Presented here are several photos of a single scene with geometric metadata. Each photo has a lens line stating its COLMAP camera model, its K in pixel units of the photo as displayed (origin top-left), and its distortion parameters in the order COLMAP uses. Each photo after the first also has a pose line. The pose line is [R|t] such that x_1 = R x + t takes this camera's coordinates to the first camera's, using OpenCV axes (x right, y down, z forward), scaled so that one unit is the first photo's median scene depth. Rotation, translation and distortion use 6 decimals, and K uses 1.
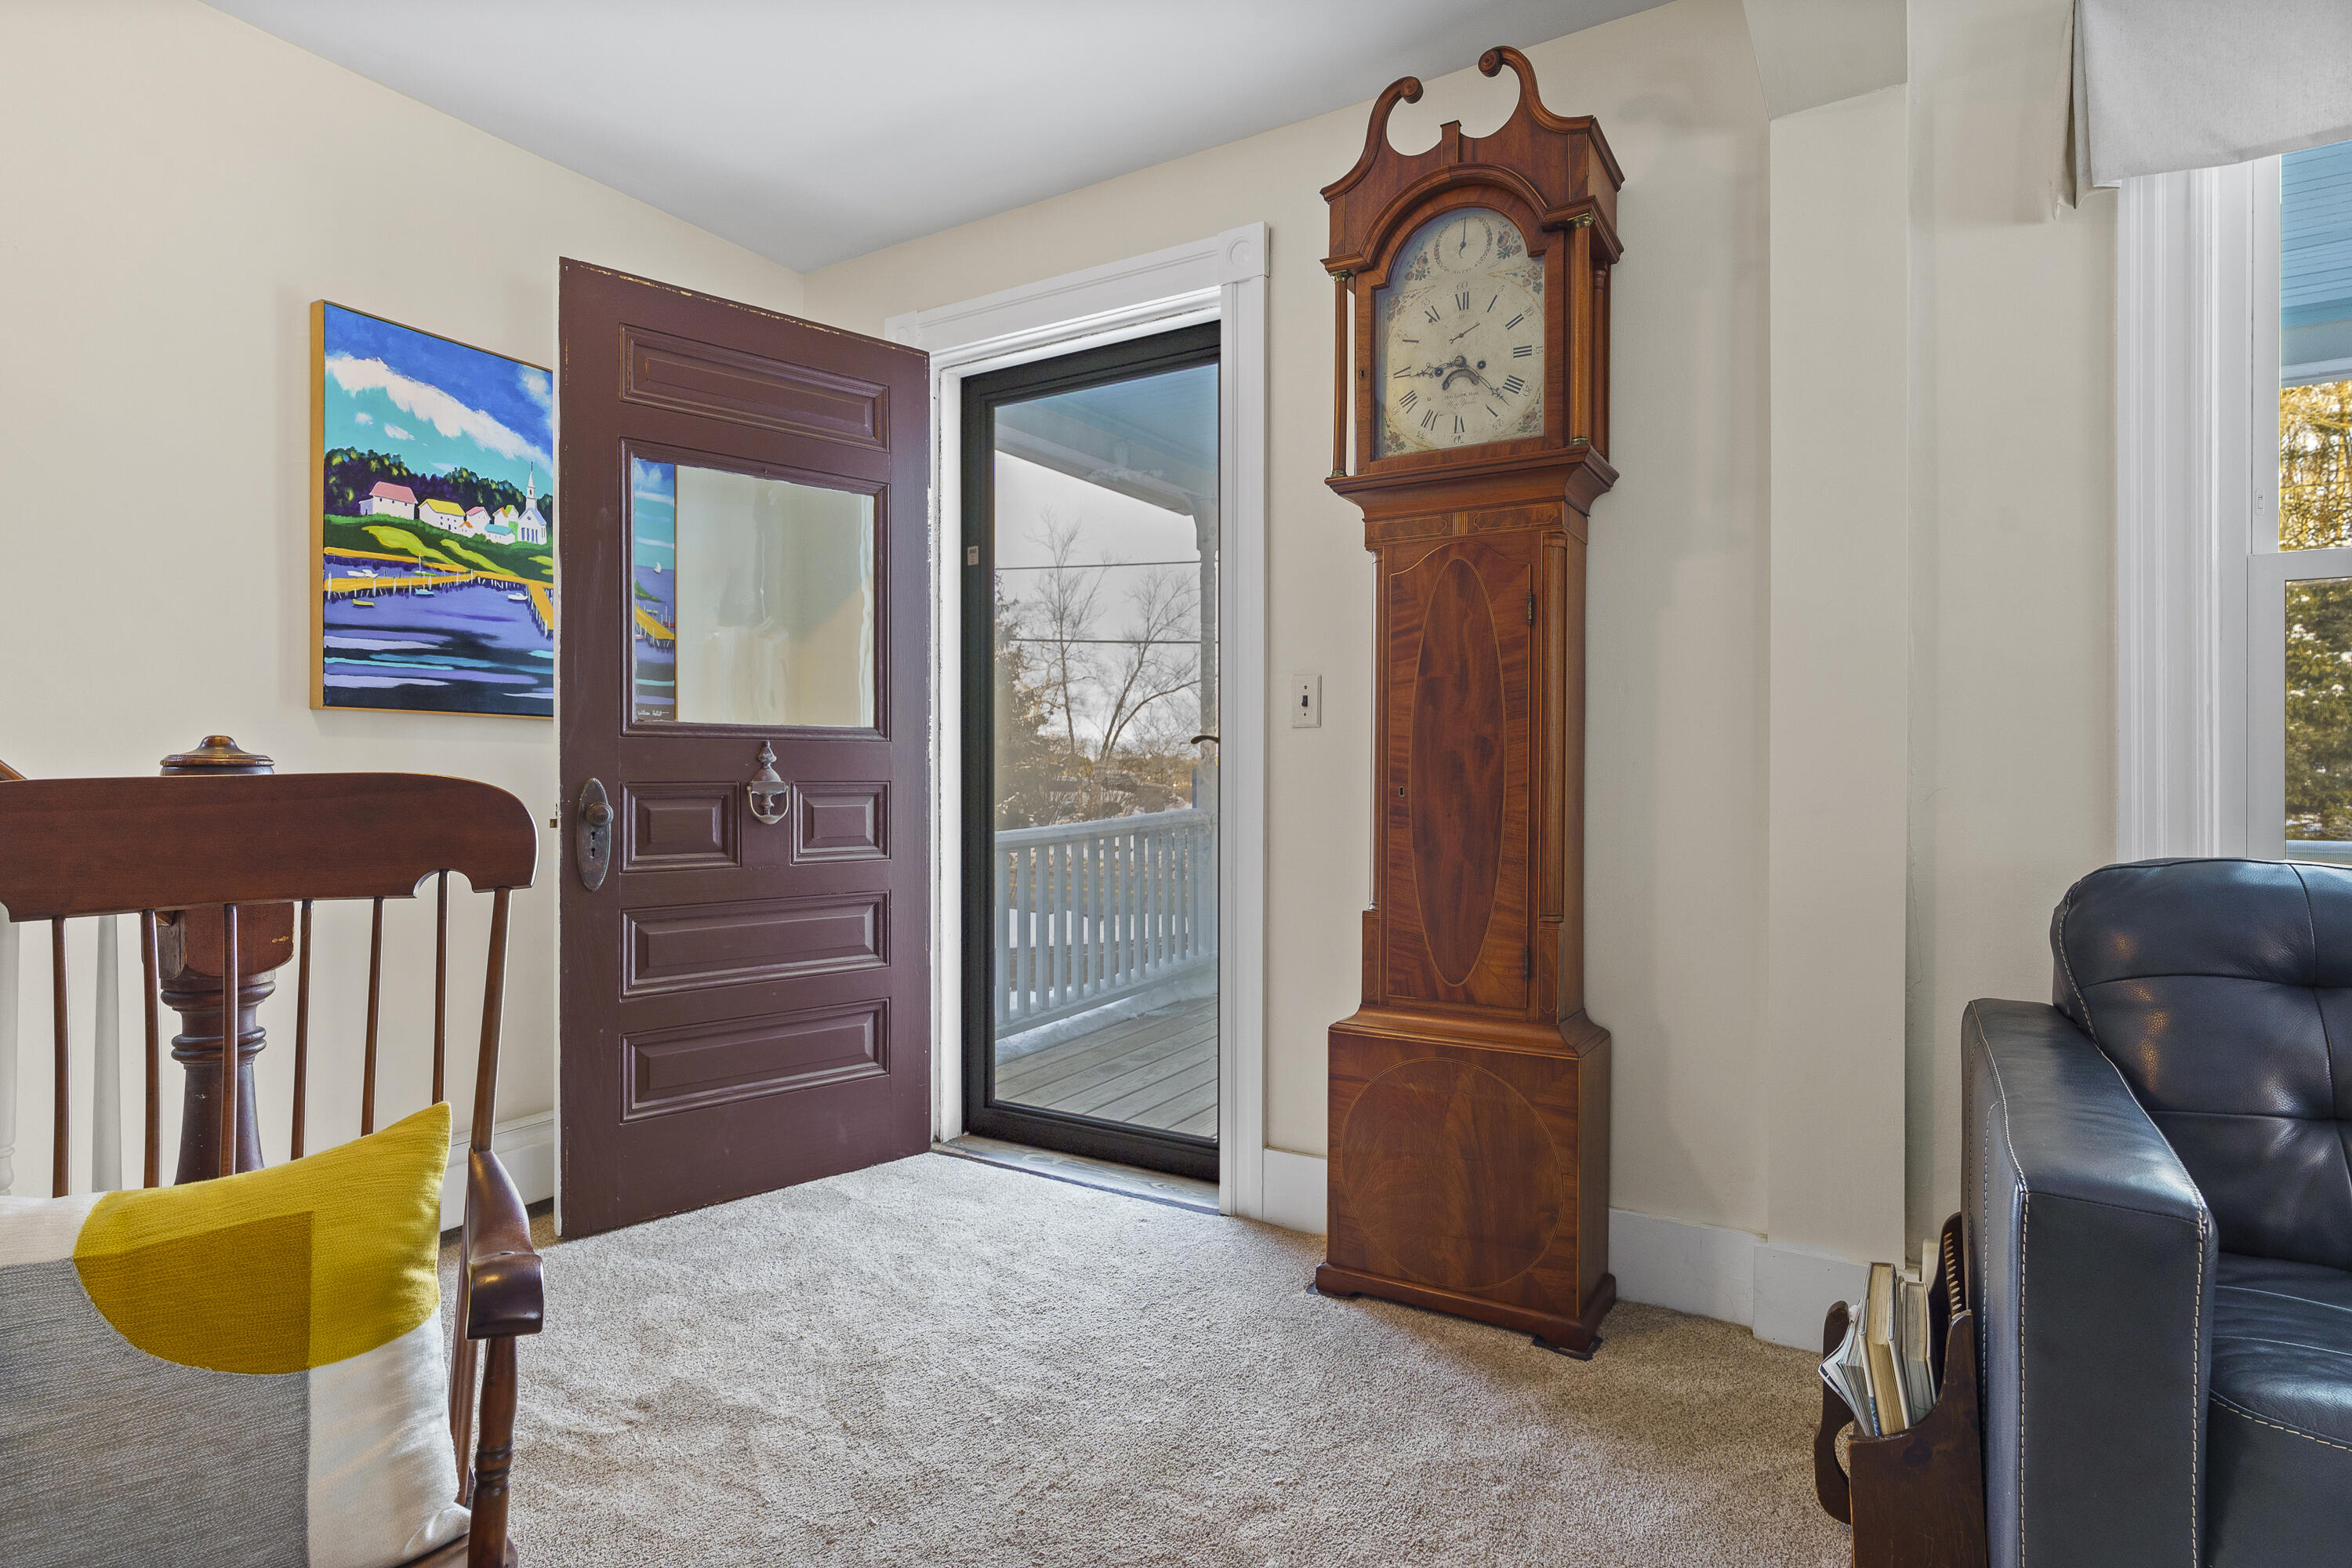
lens RADIAL K [[1197.2, 0, 1184.2], [0, 1197.2, 778.4], [0, 0, 1]] dist [-0.009777, 0.005341]
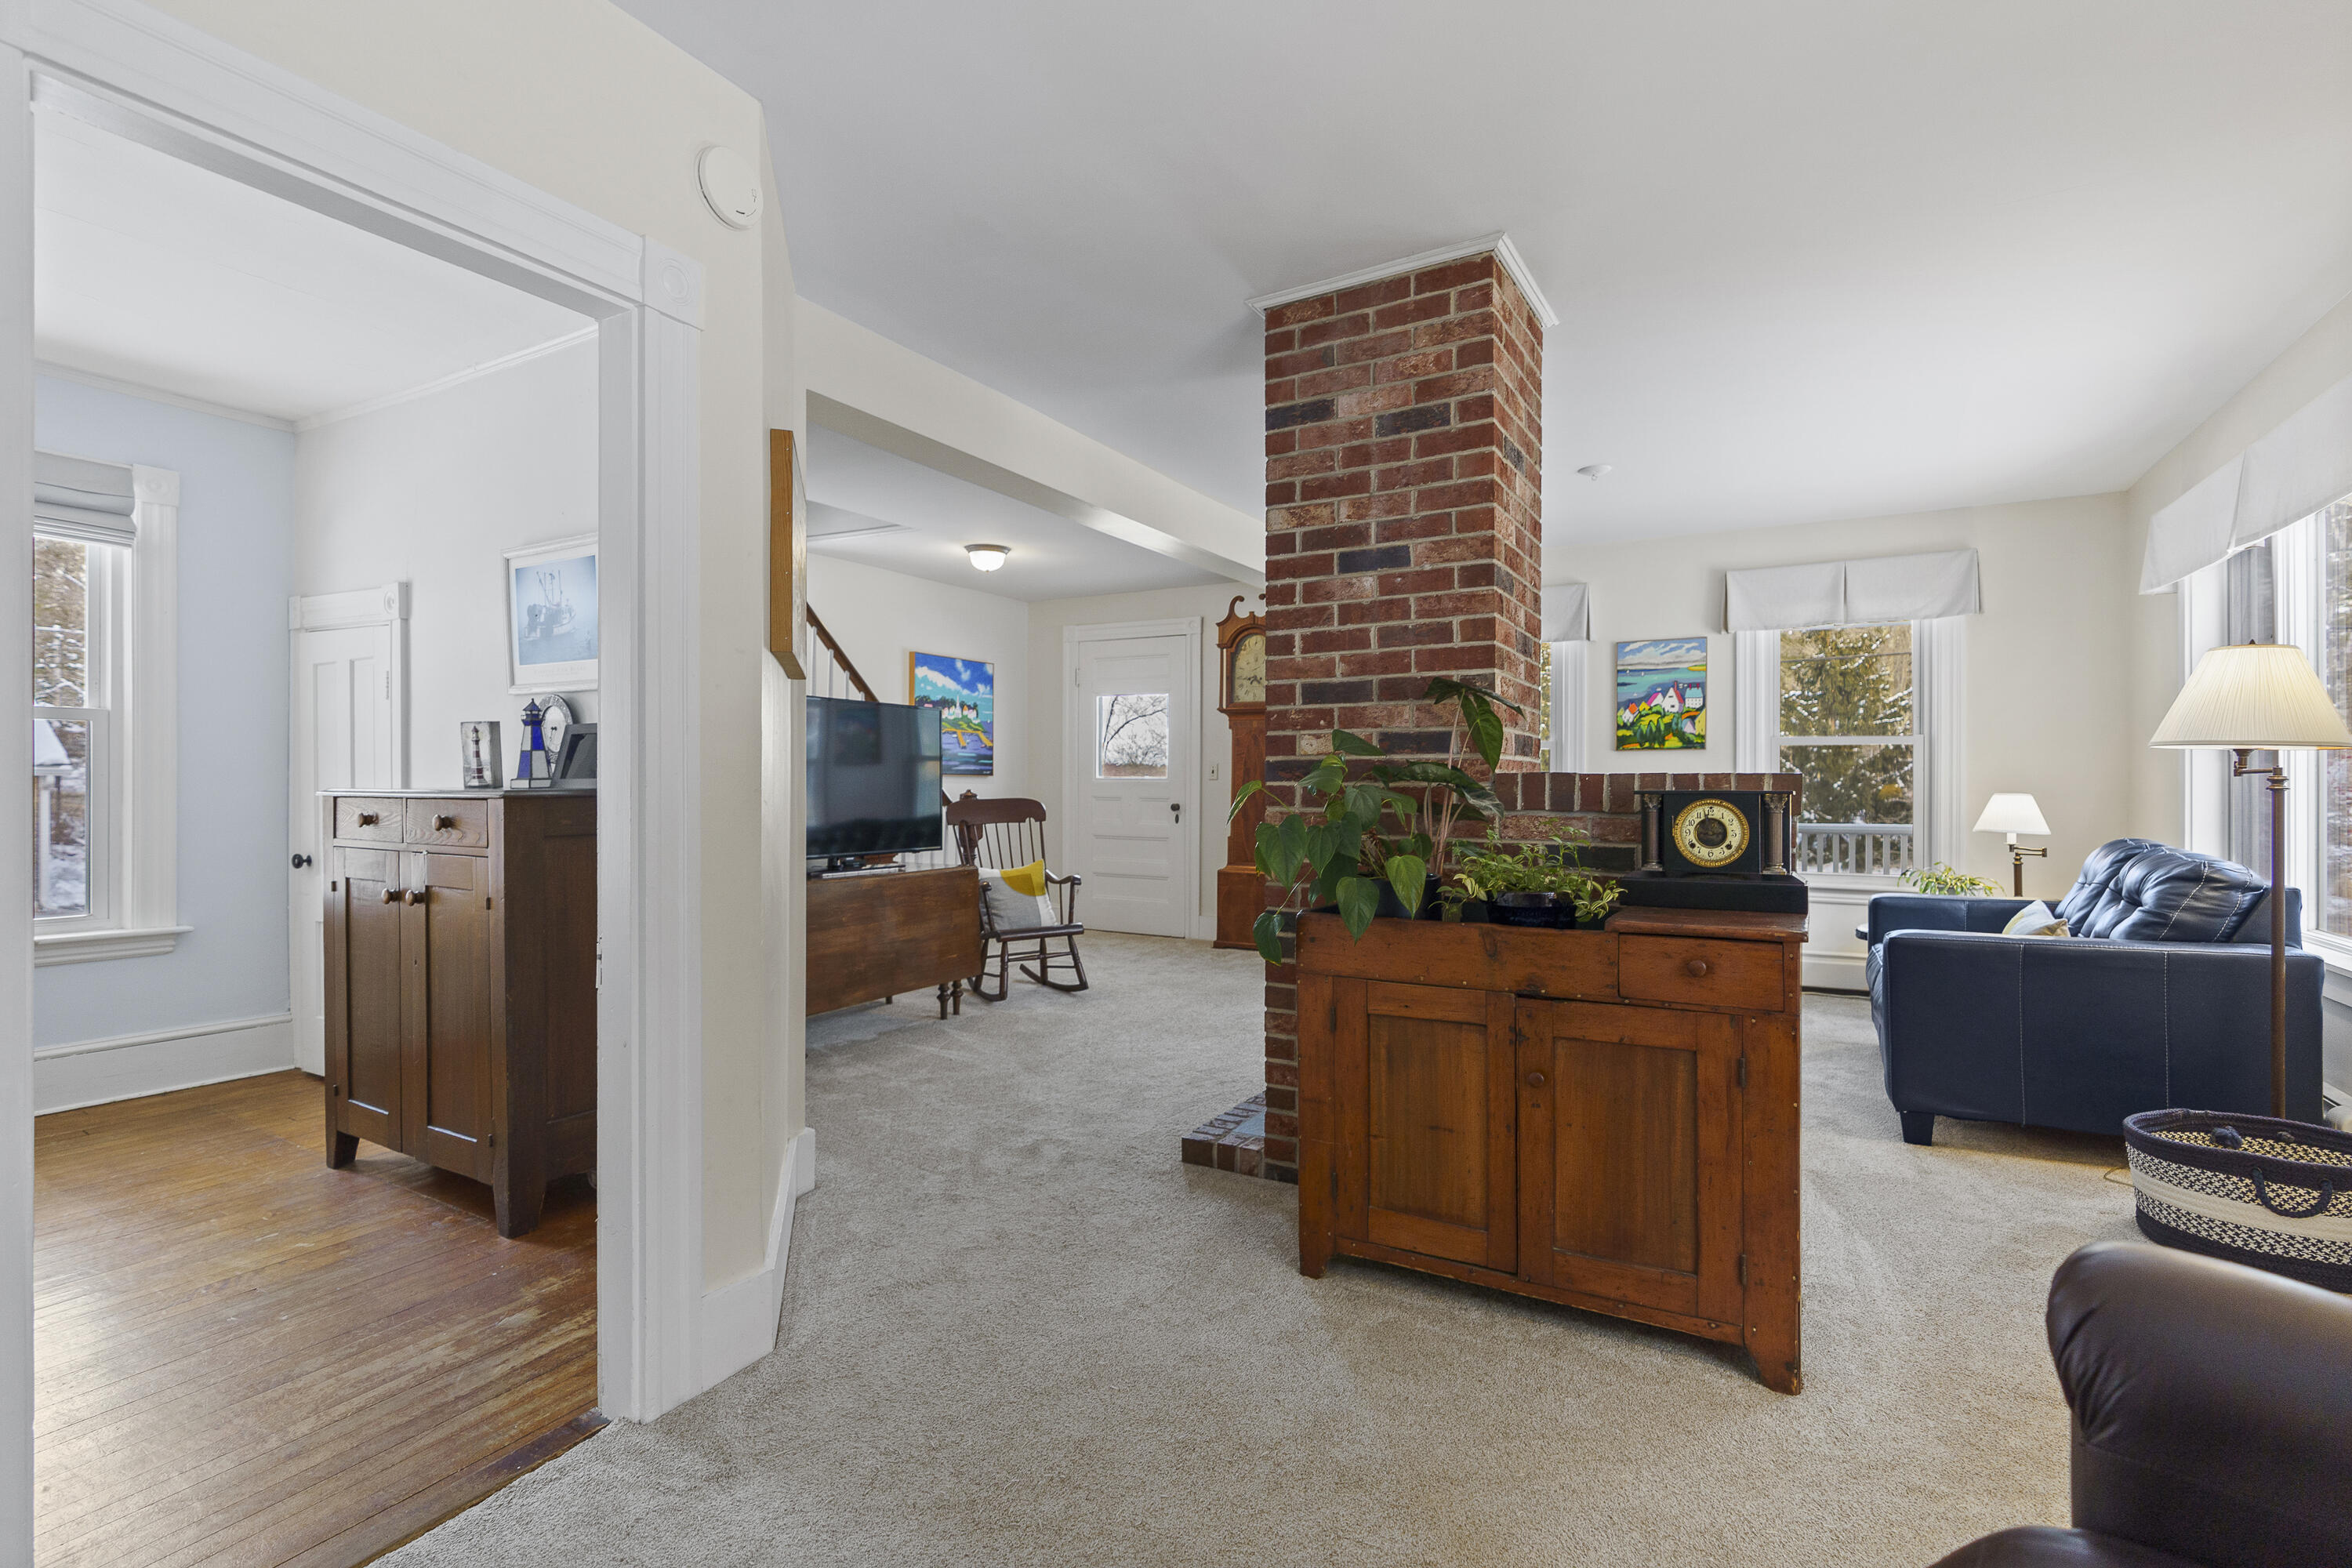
lens RADIAL K [[1067.2, 0, 1180.6], [0, 1067.2, 785.6], [0, 0, 1]] dist [-0.010185, 0.003433]
pose [[0.999577, 0.002494, 0.028969, -0.071947], [-0.002582, 0.999992, 0.002994, -0.041326], [-0.028961, -0.003067, 0.999576, -2.027332]]
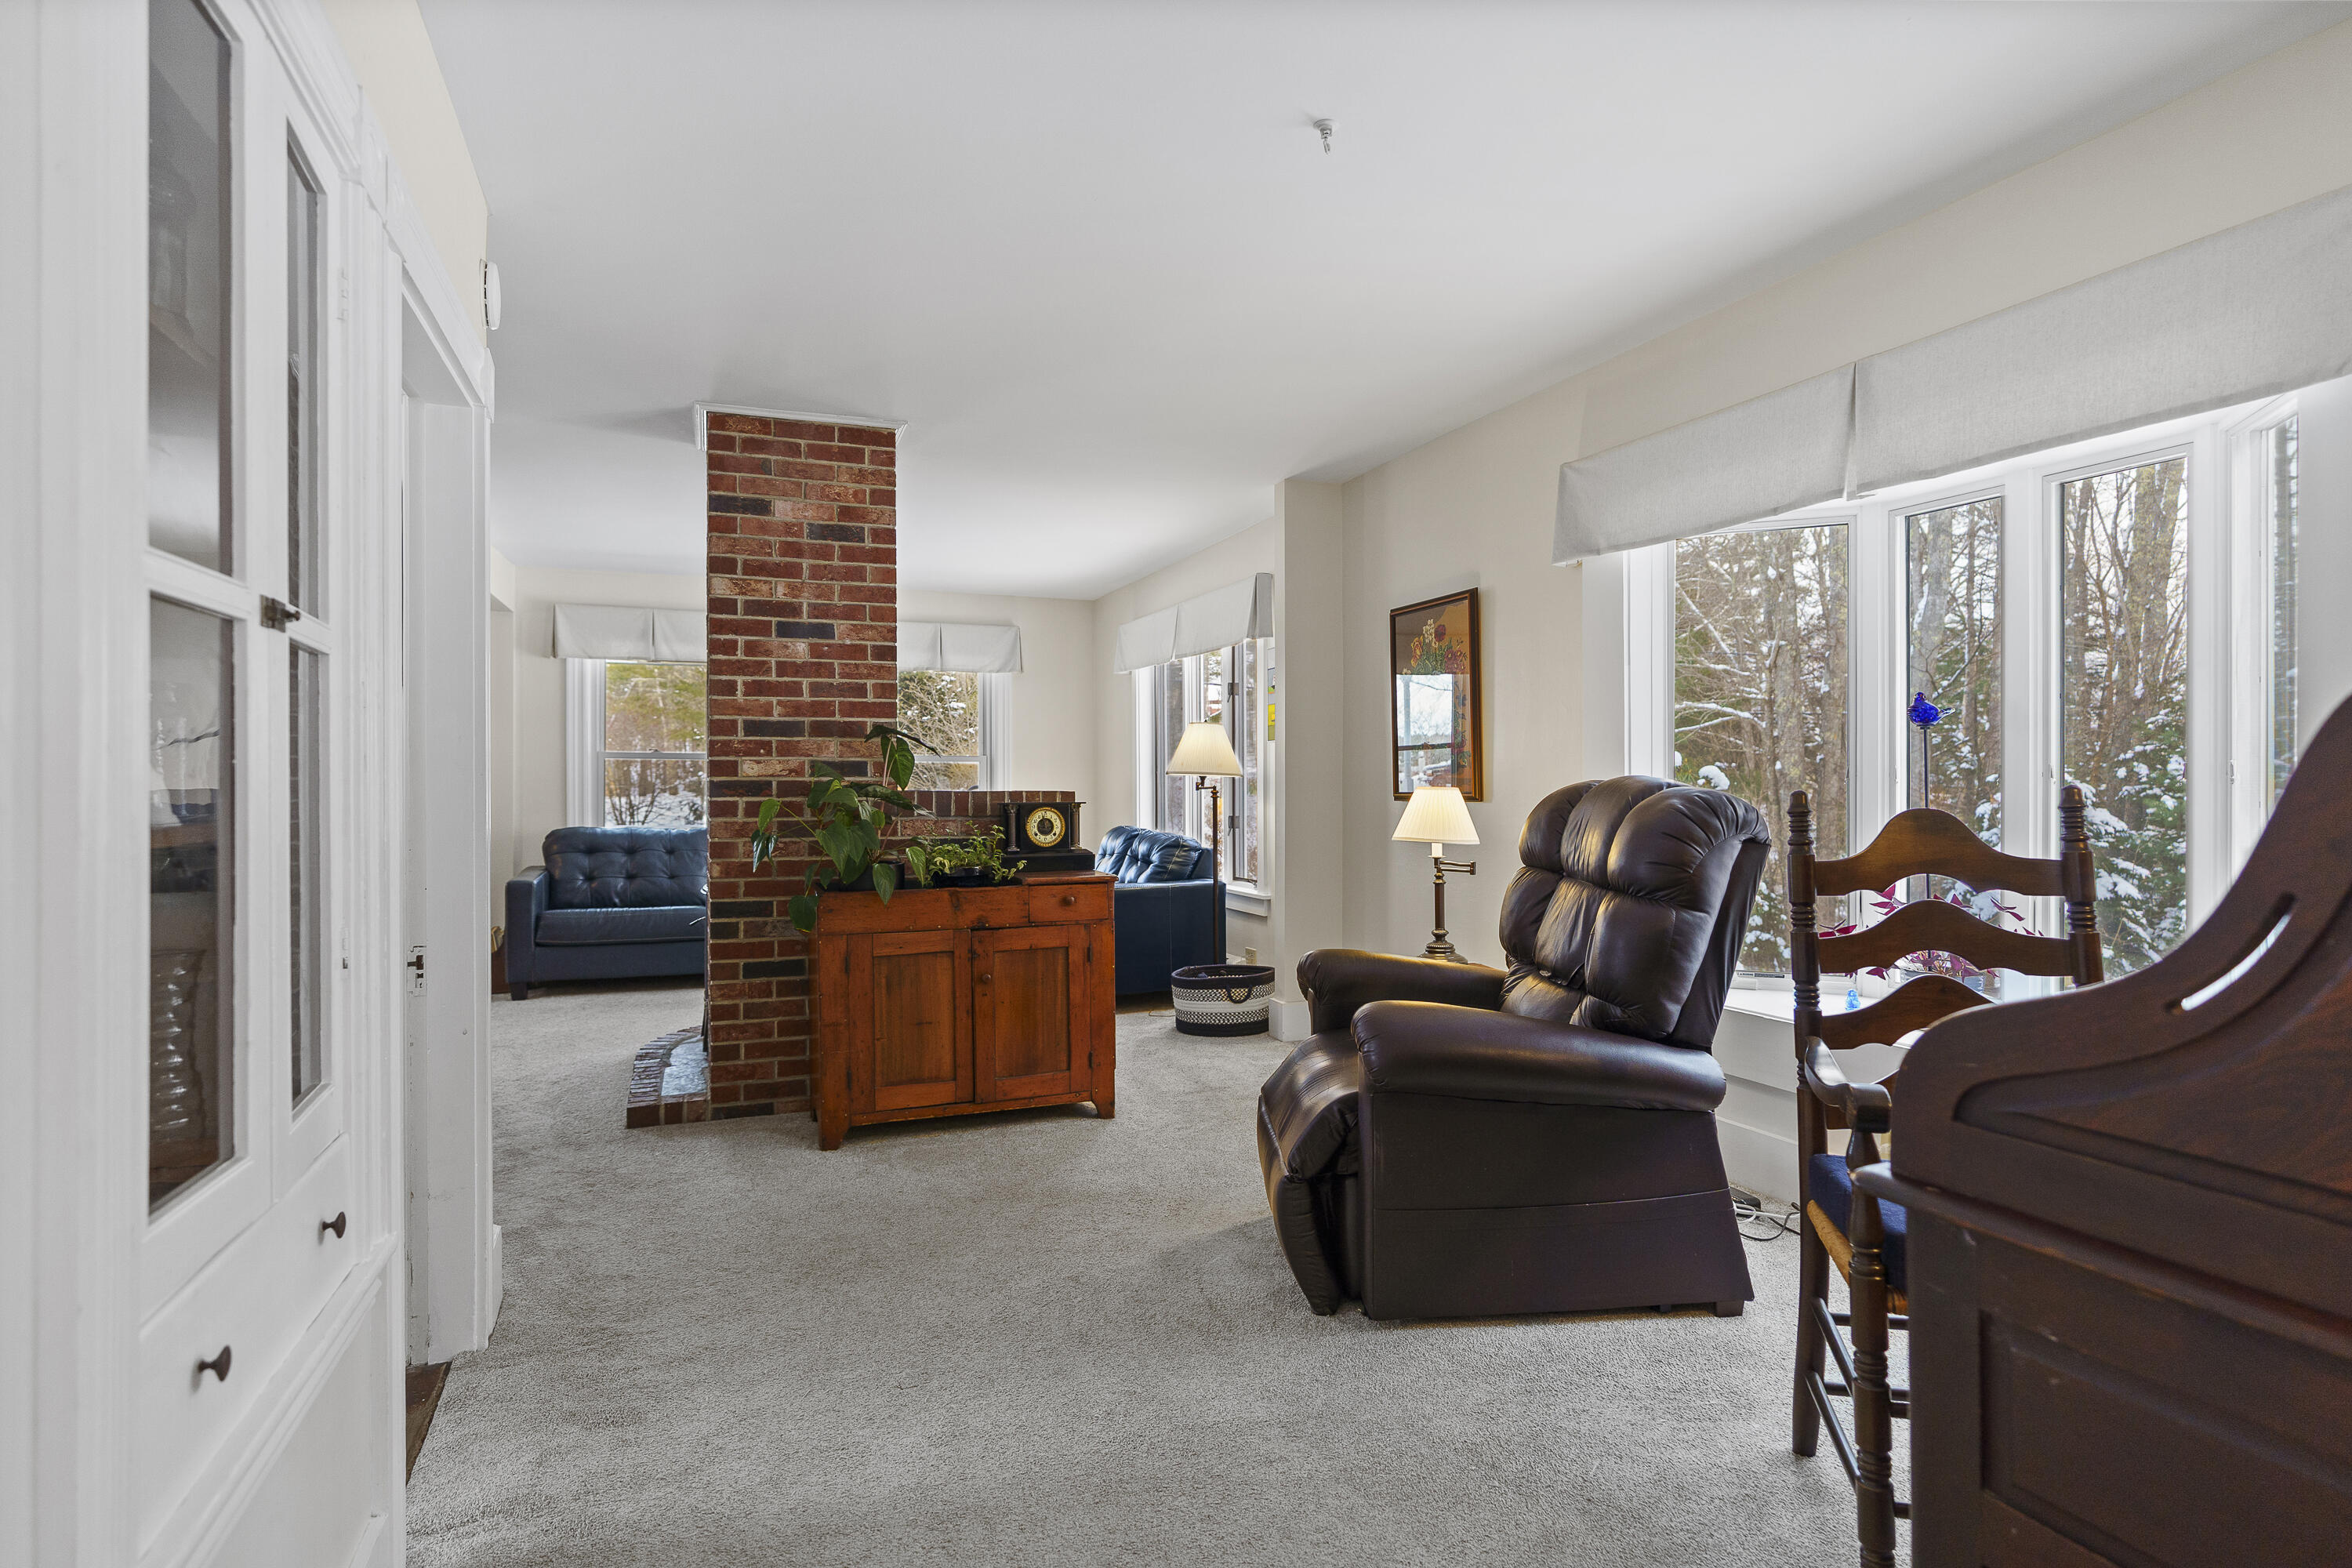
lens RADIAL K [[1197.2, 0, 1165.7], [0, 1197.2, 786.5], [0, 0, 1]] dist [-0.009777, 0.005341]
pose [[0.598670, 0.000441, 0.800996, -0.943311], [-0.001377, 0.999999, 0.000479, -0.060632], [-0.800995, -0.001390, 0.598670, -2.342236]]
